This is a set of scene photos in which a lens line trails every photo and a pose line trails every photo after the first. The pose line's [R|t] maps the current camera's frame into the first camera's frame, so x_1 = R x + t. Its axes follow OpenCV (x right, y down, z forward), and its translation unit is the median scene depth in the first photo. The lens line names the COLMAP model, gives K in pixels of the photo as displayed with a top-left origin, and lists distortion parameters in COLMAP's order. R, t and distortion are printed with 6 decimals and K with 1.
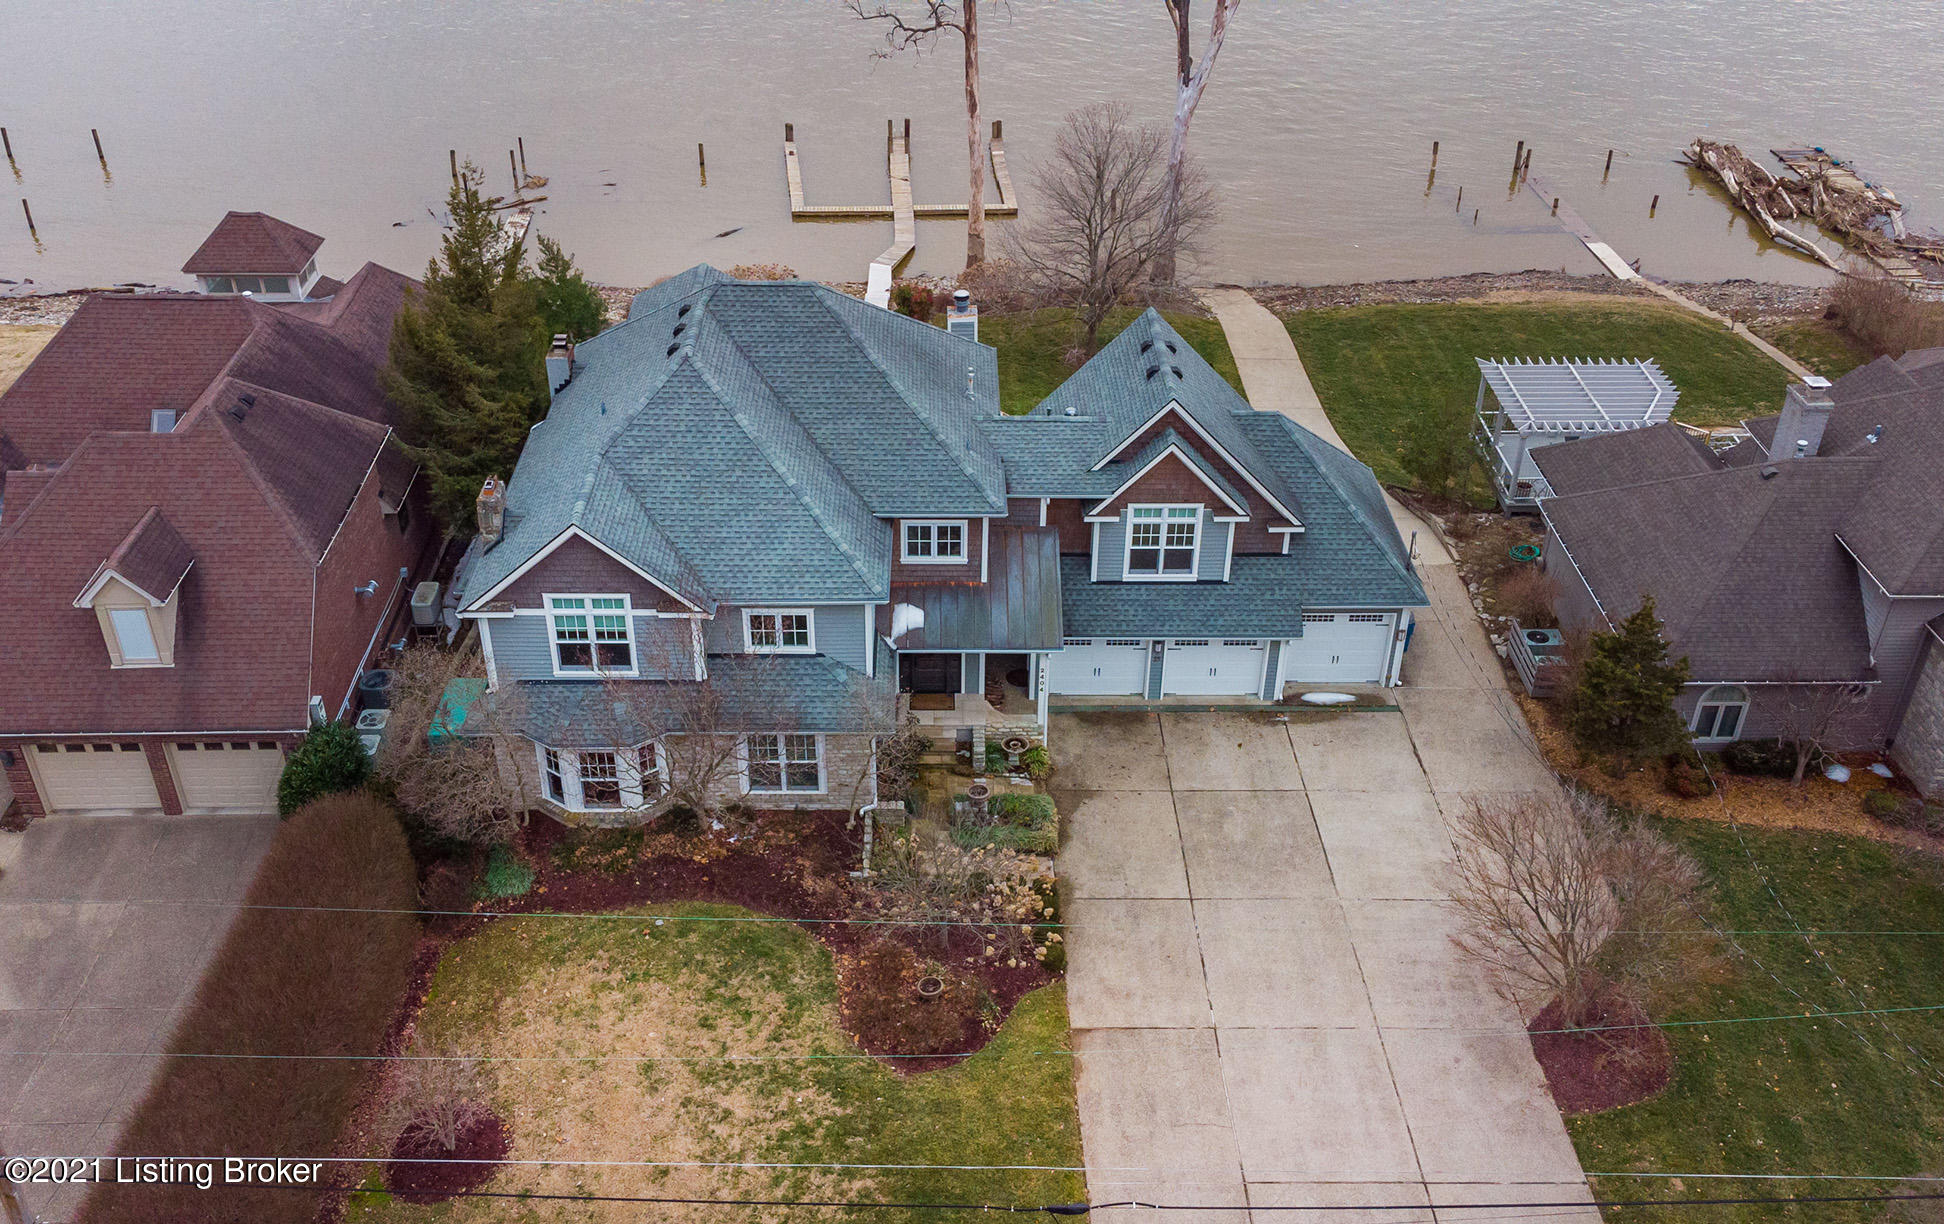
lens RADIAL K [[1730.7, 0, 966.2], [0, 1730.7, 636.0], [0, 0, 1]] dist [0.060201, 0.003259]
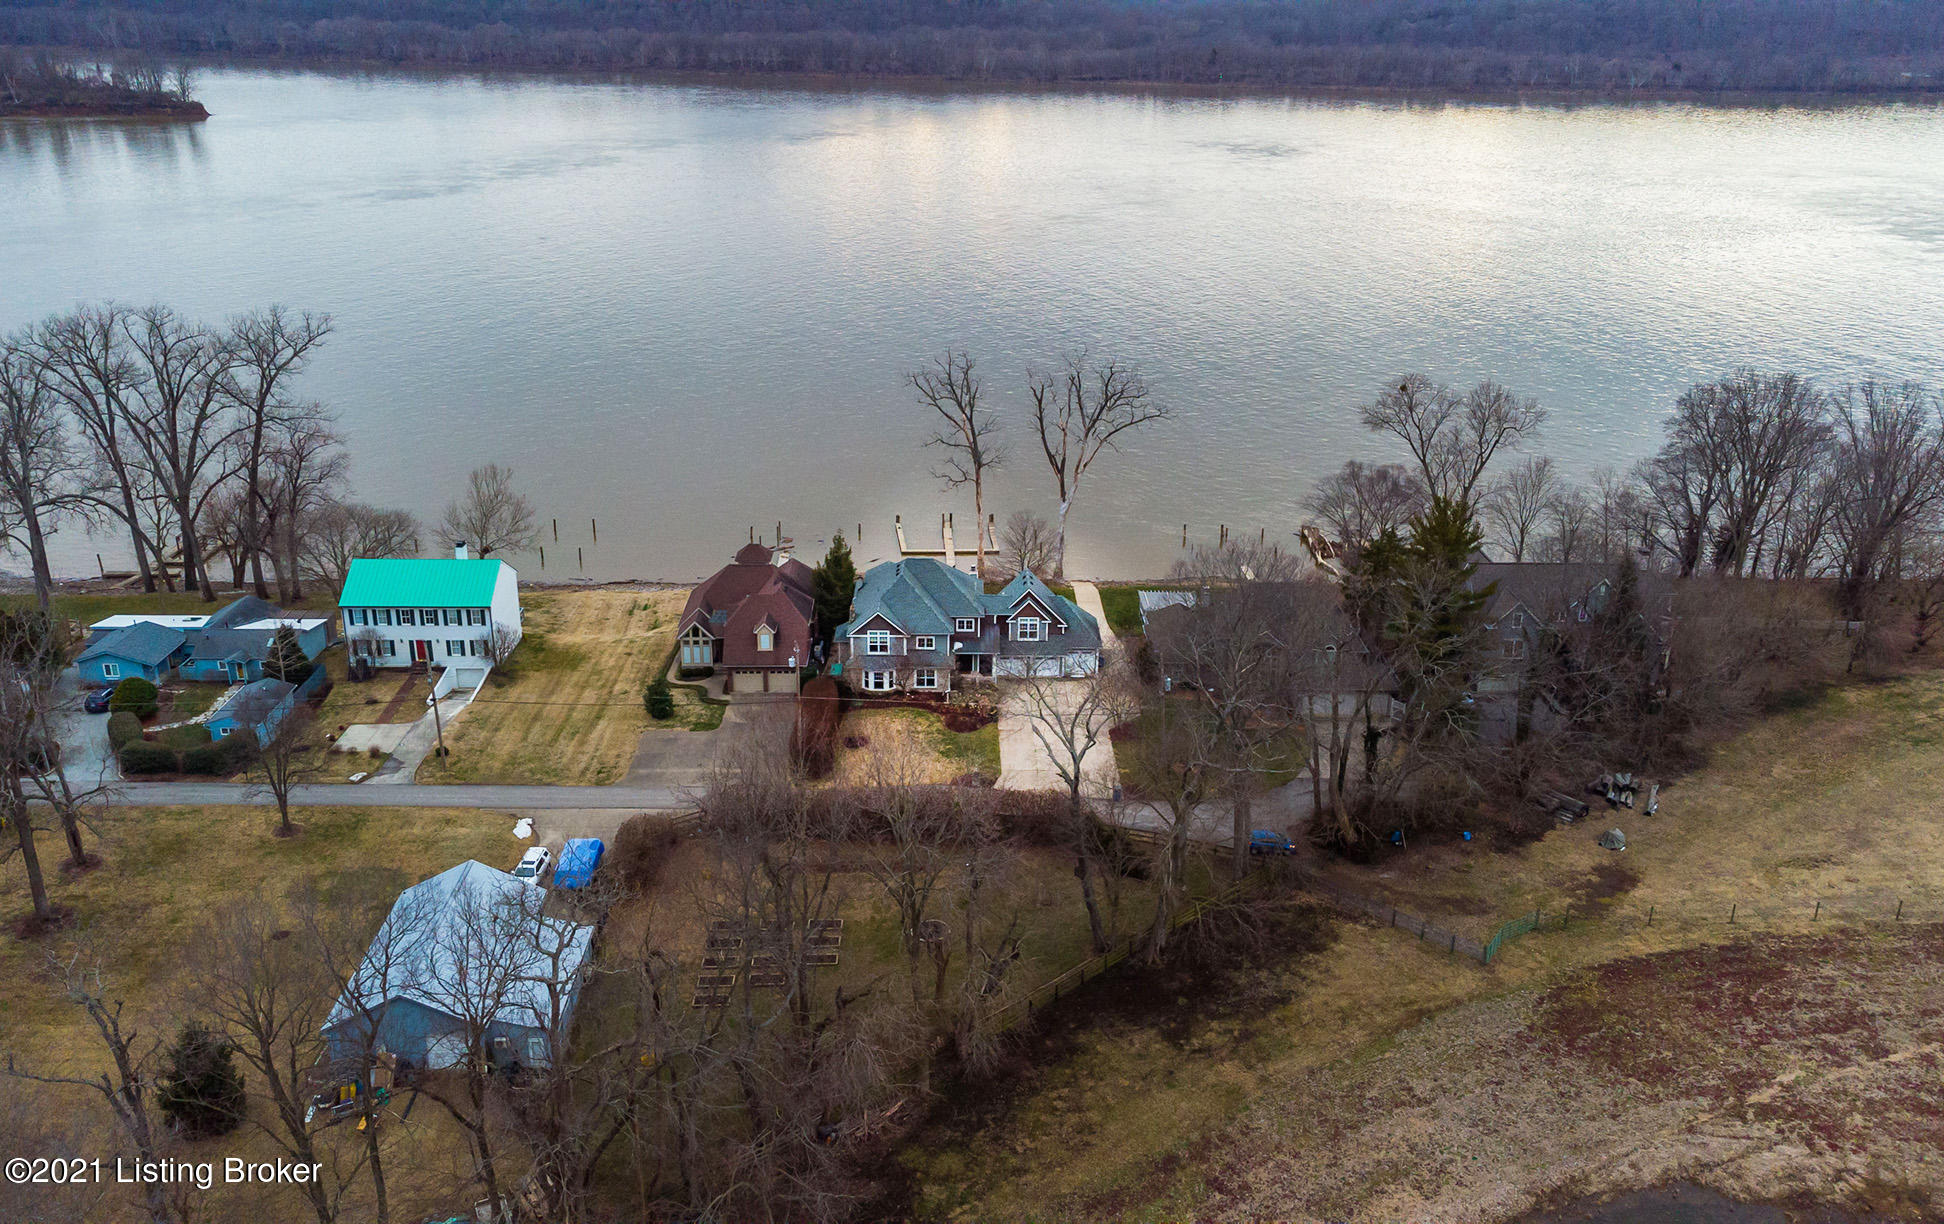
lens RADIAL K [[1596.3, 0, 972.0], [0, 1596.3, 612.0], [0, 0, 1]] dist [0.004793, 0.118579]
pose [[0.999960, 0.000910, -0.008912, 0.027074], [-0.002847, 0.975536, -0.219819, 0.677781], [0.008494, 0.219836, 0.975500, -2.375776]]
